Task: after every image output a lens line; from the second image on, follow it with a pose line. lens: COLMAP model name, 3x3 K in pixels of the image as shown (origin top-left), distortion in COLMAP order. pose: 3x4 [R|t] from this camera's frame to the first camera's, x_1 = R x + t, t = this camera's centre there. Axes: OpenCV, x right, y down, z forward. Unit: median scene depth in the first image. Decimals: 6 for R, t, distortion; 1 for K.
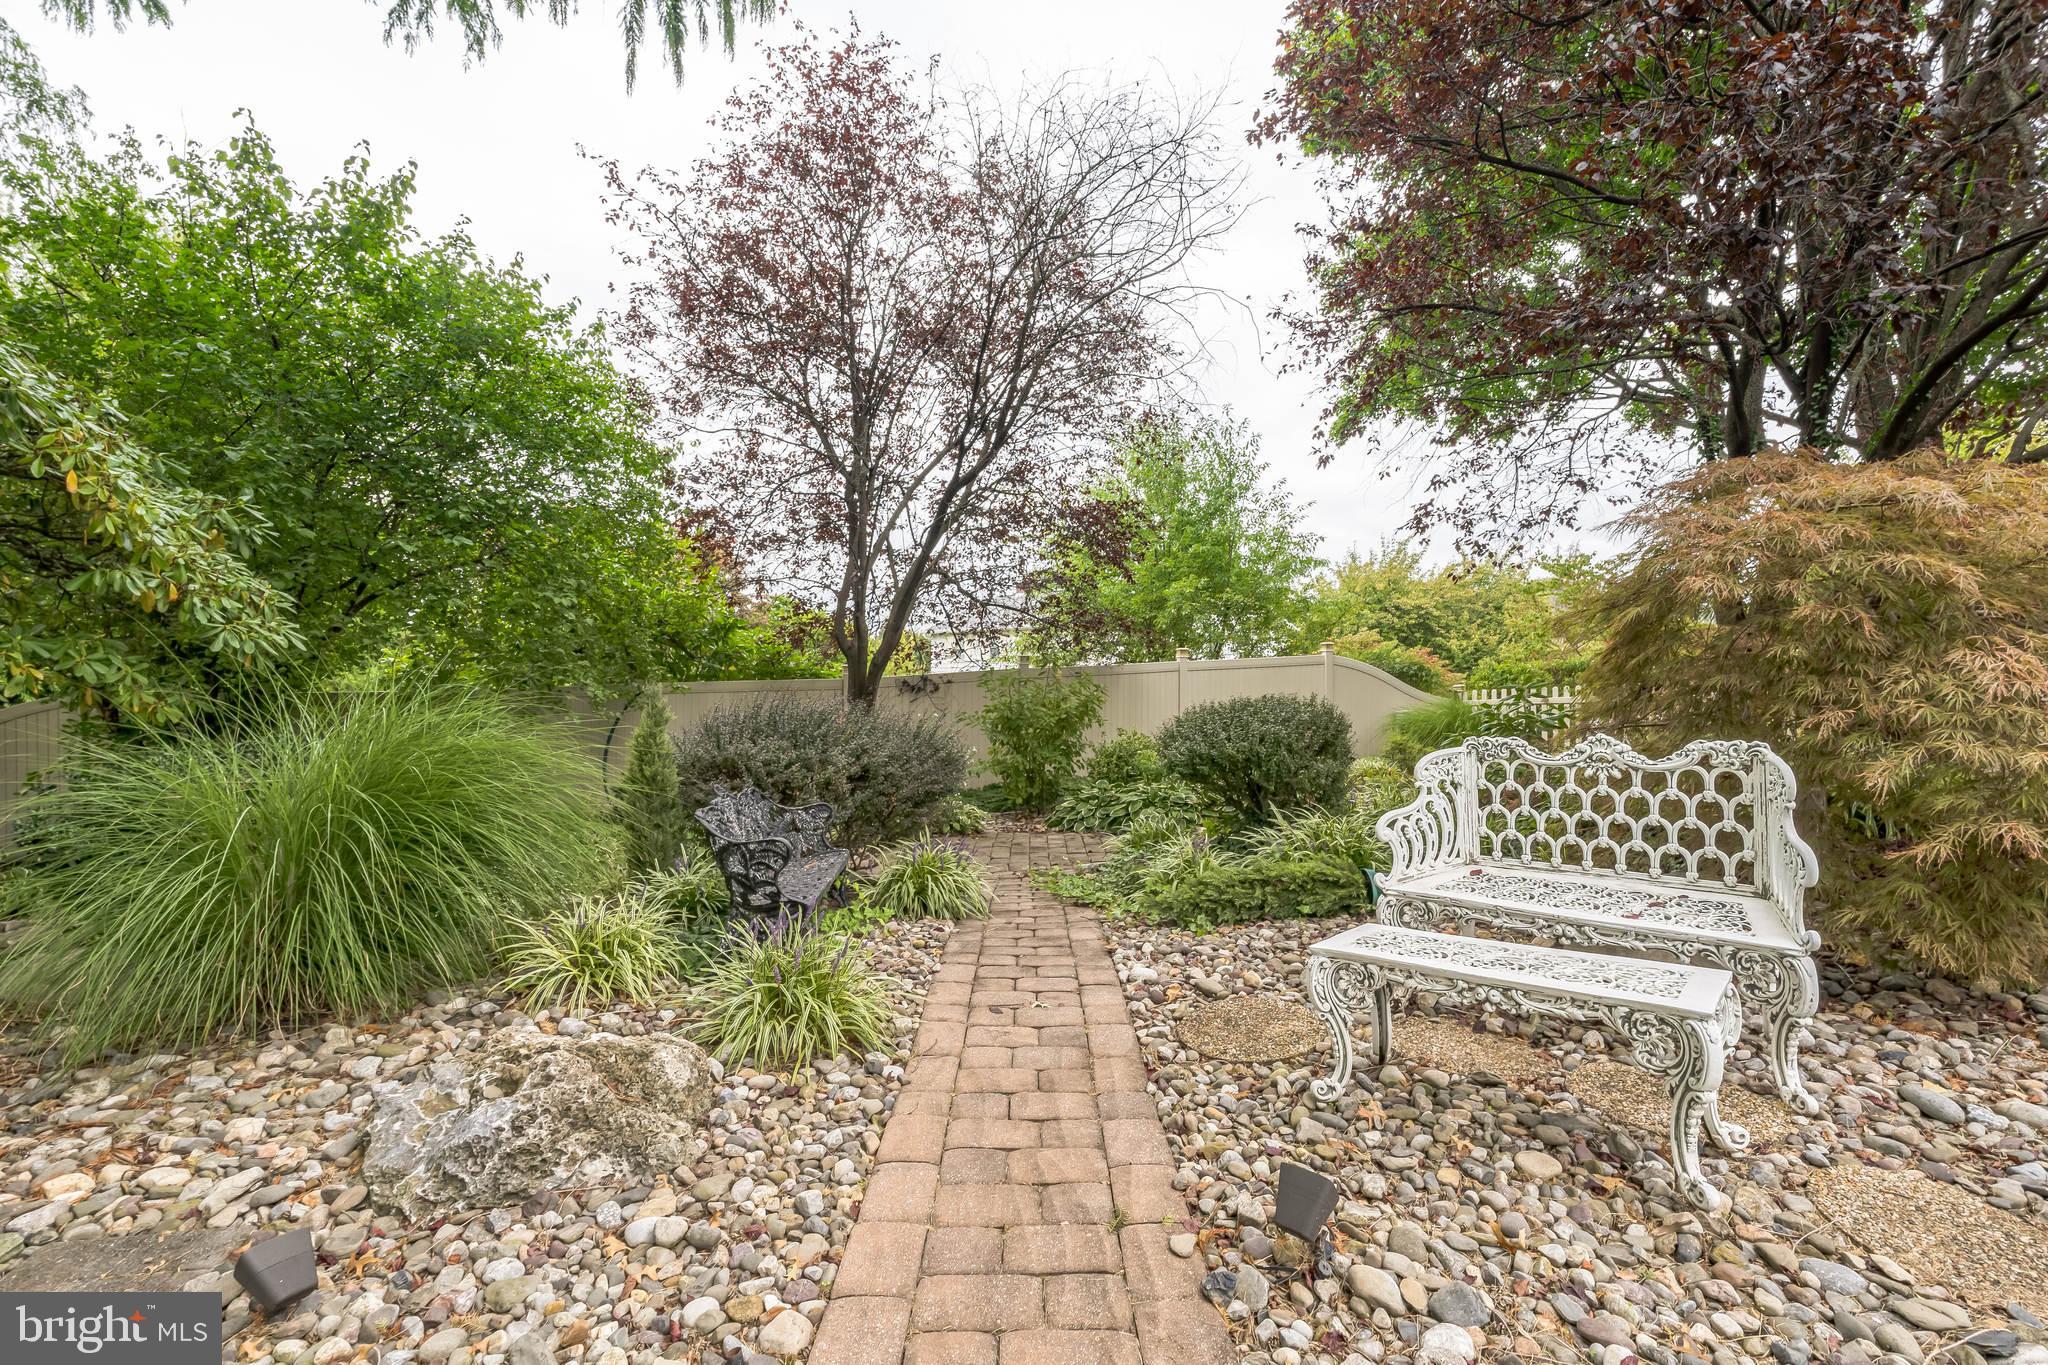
lens RADIAL K [[928.3, 0, 1024.0], [0, 928.3, 682.5], [0, 0, 1]] dist [-0.000620, -0.000051]
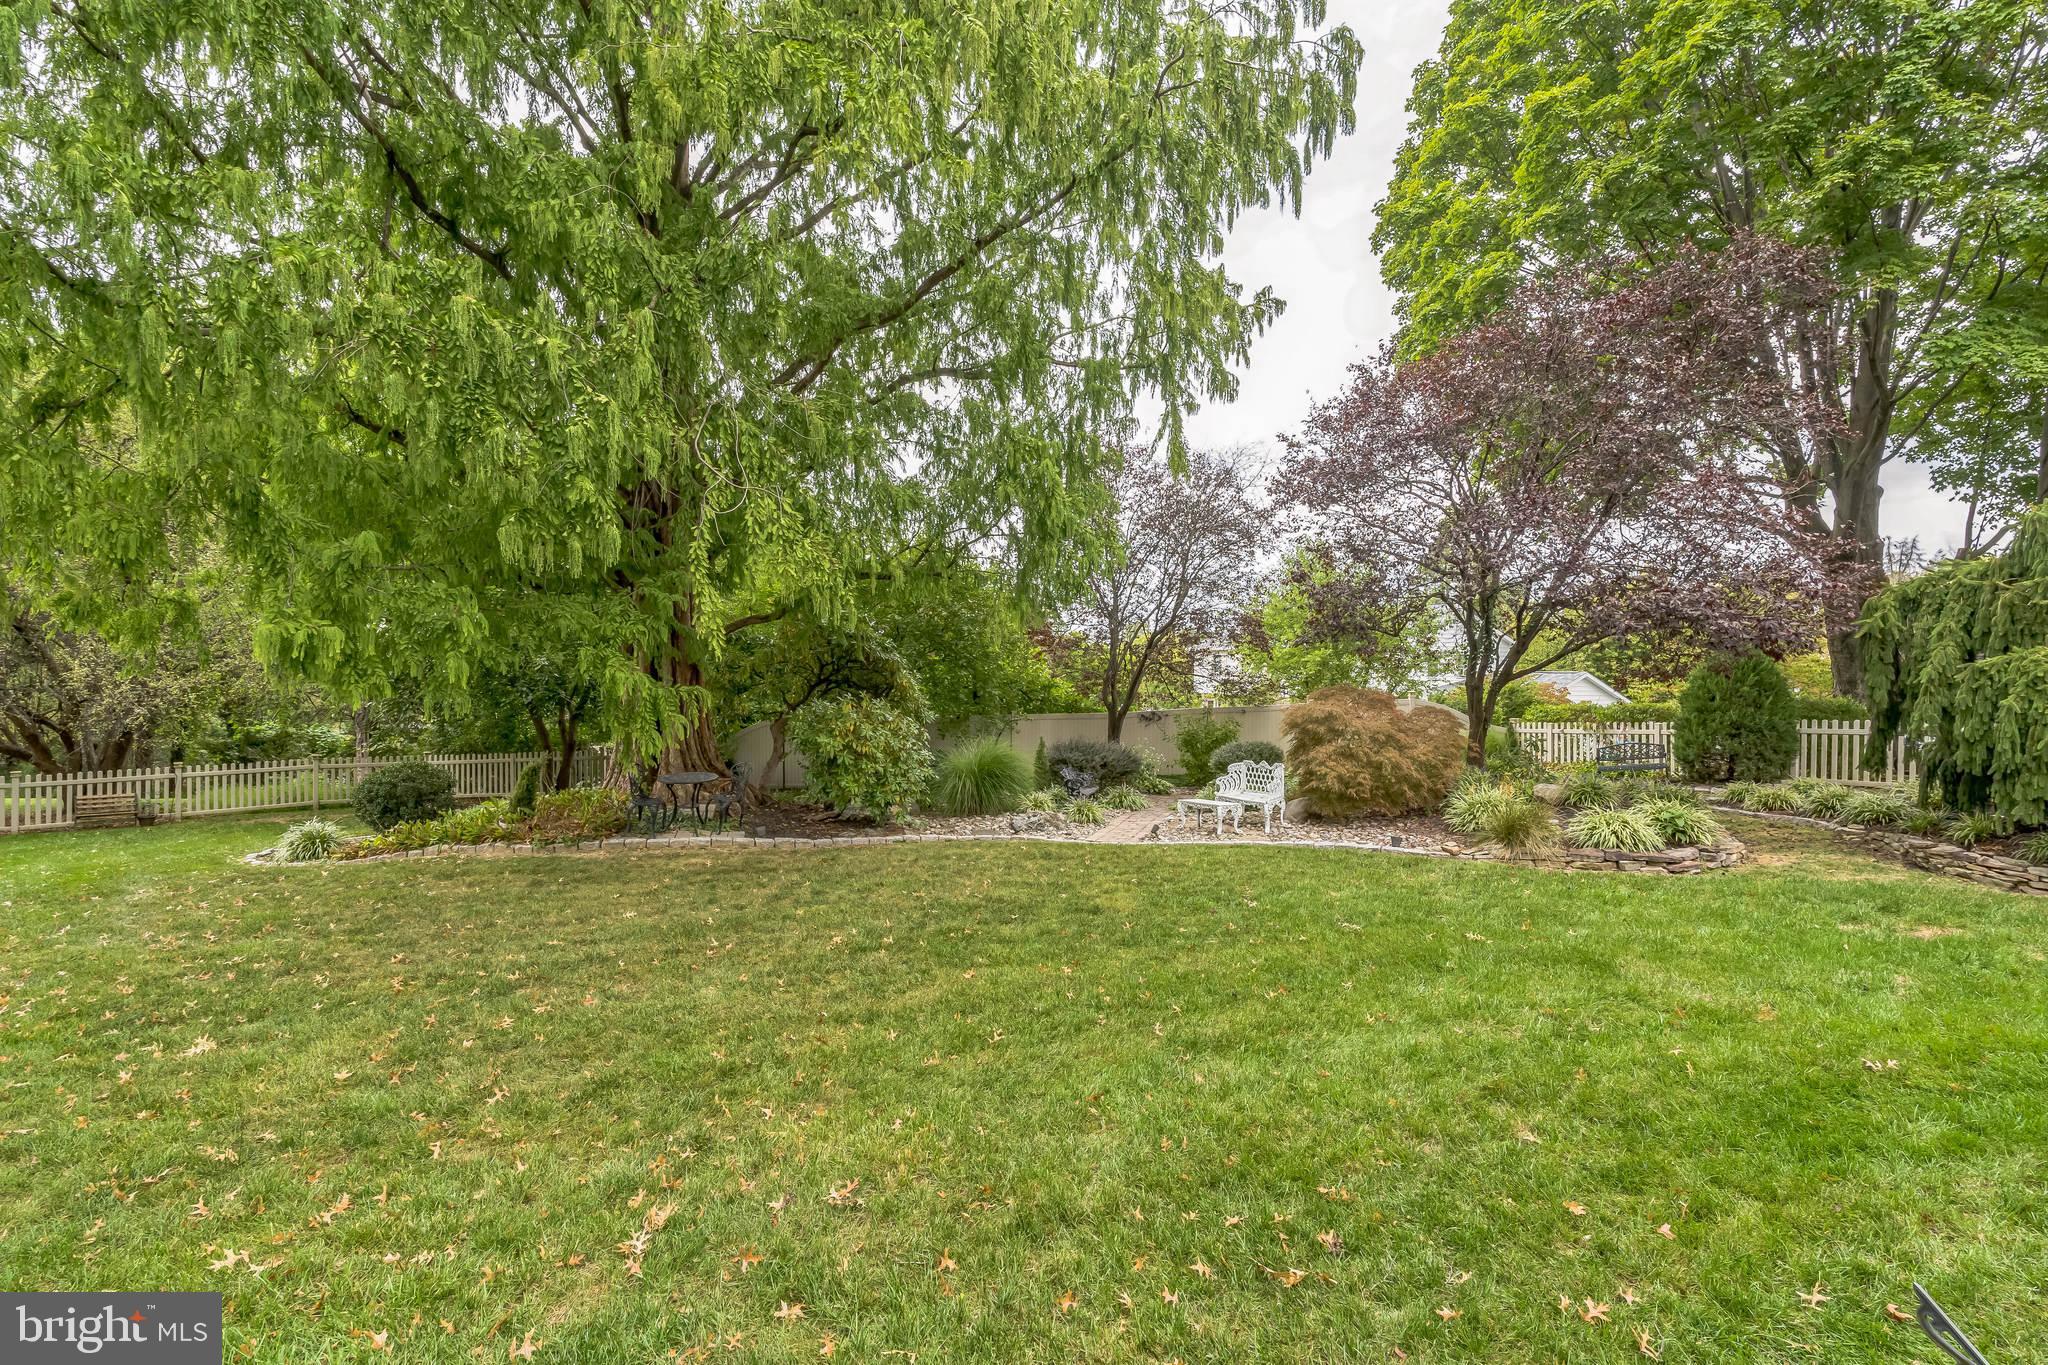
lens RADIAL K [[928.3, 0, 1024.0], [0, 928.3, 682.5], [0, 0, 1]] dist [-0.000620, -0.000051]
pose [[0.953584, 0.011985, -0.300889, 0.343173], [-0.010037, 0.999917, 0.008020, -0.134723], [0.300960, -0.004628, 0.953626, -1.397410]]
